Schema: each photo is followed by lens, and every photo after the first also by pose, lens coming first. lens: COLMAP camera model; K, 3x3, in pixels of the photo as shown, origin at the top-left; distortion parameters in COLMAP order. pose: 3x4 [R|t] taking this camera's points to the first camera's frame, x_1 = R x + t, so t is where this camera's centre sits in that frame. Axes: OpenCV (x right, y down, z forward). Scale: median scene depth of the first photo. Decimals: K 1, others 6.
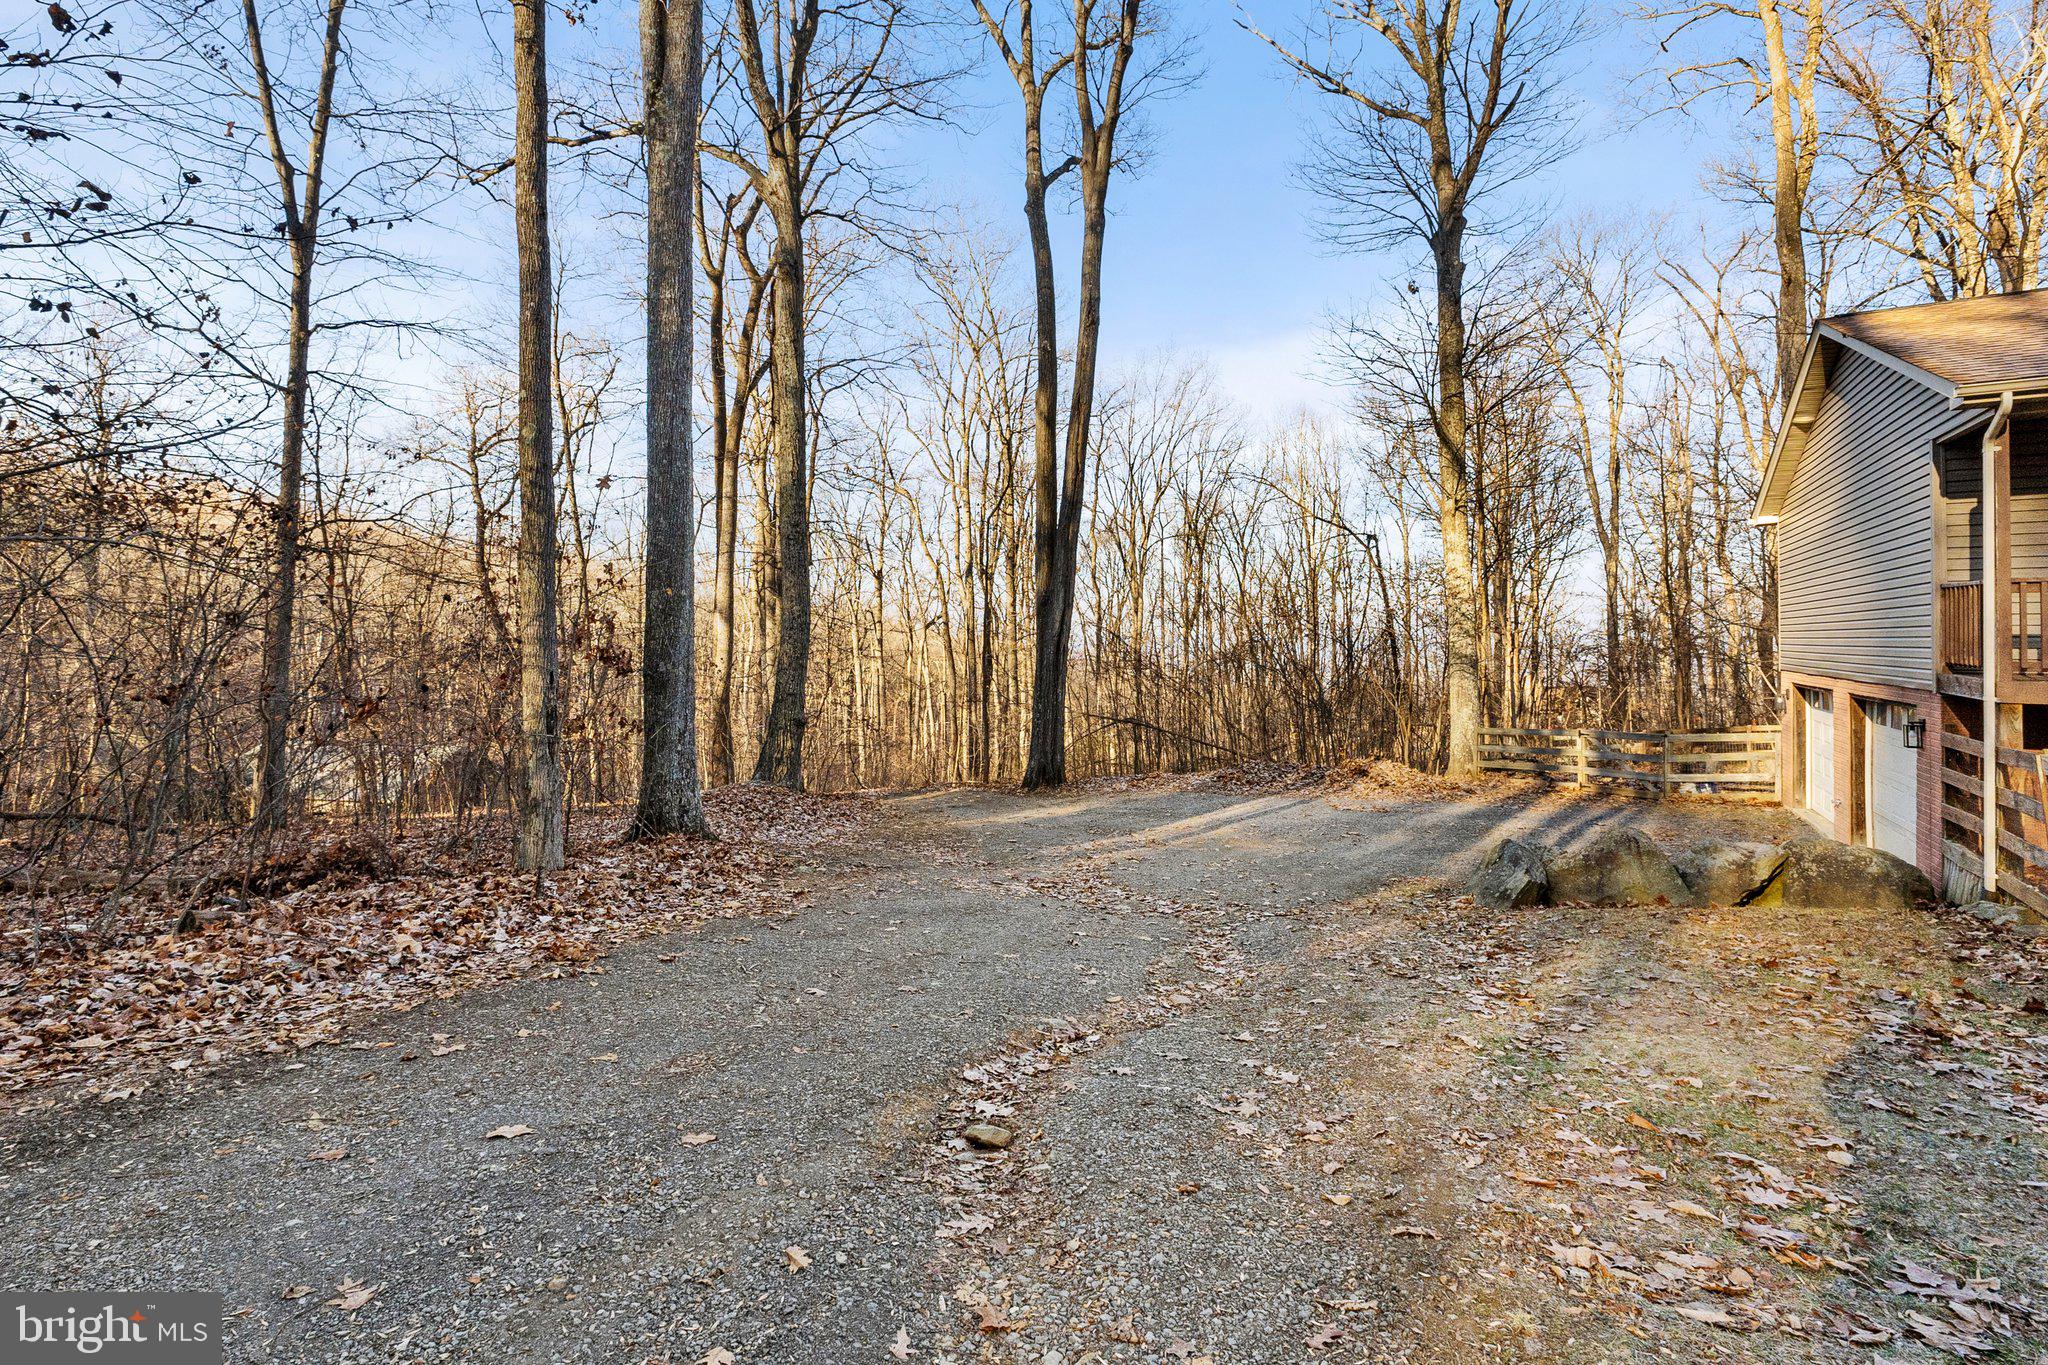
lens RADIAL K [[886.8, 0, 1020.3], [0, 886.8, 631.3], [0, 0, 1]] dist [-0.010234, -0.000175]
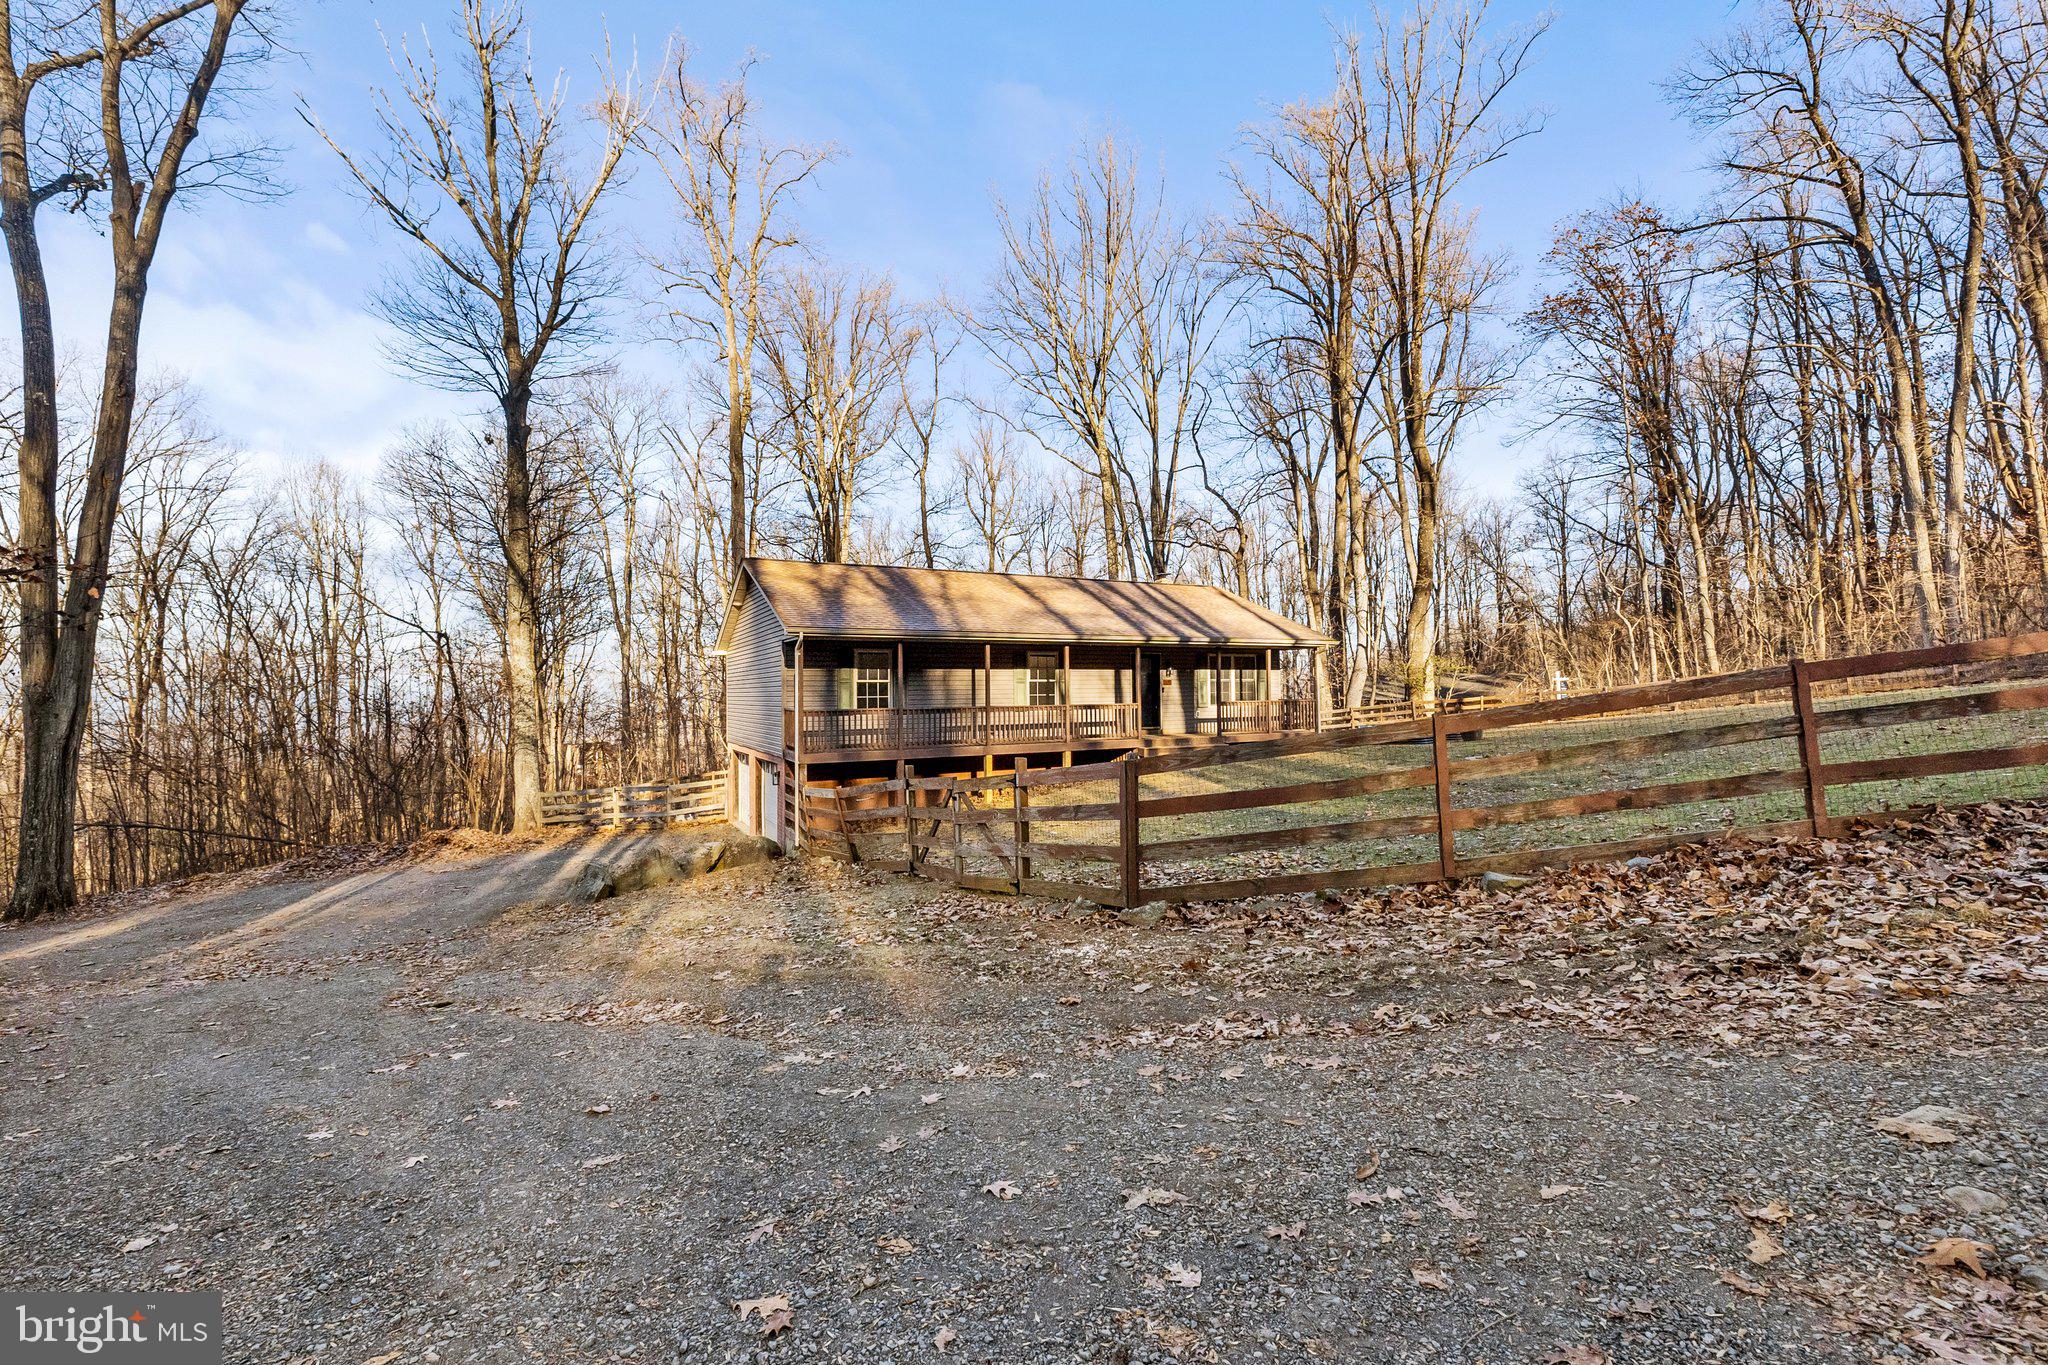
lens RADIAL K [[871.9, 0, 1021.5], [0, 871.9, 668.6], [0, 0, 1]] dist [-0.008536, -0.001144]
pose [[0.517080, 0.012957, 0.855839, -0.200015], [0.003447, 0.999846, -0.017219, -0.046163], [-0.855930, 0.011854, 0.516956, -0.251906]]
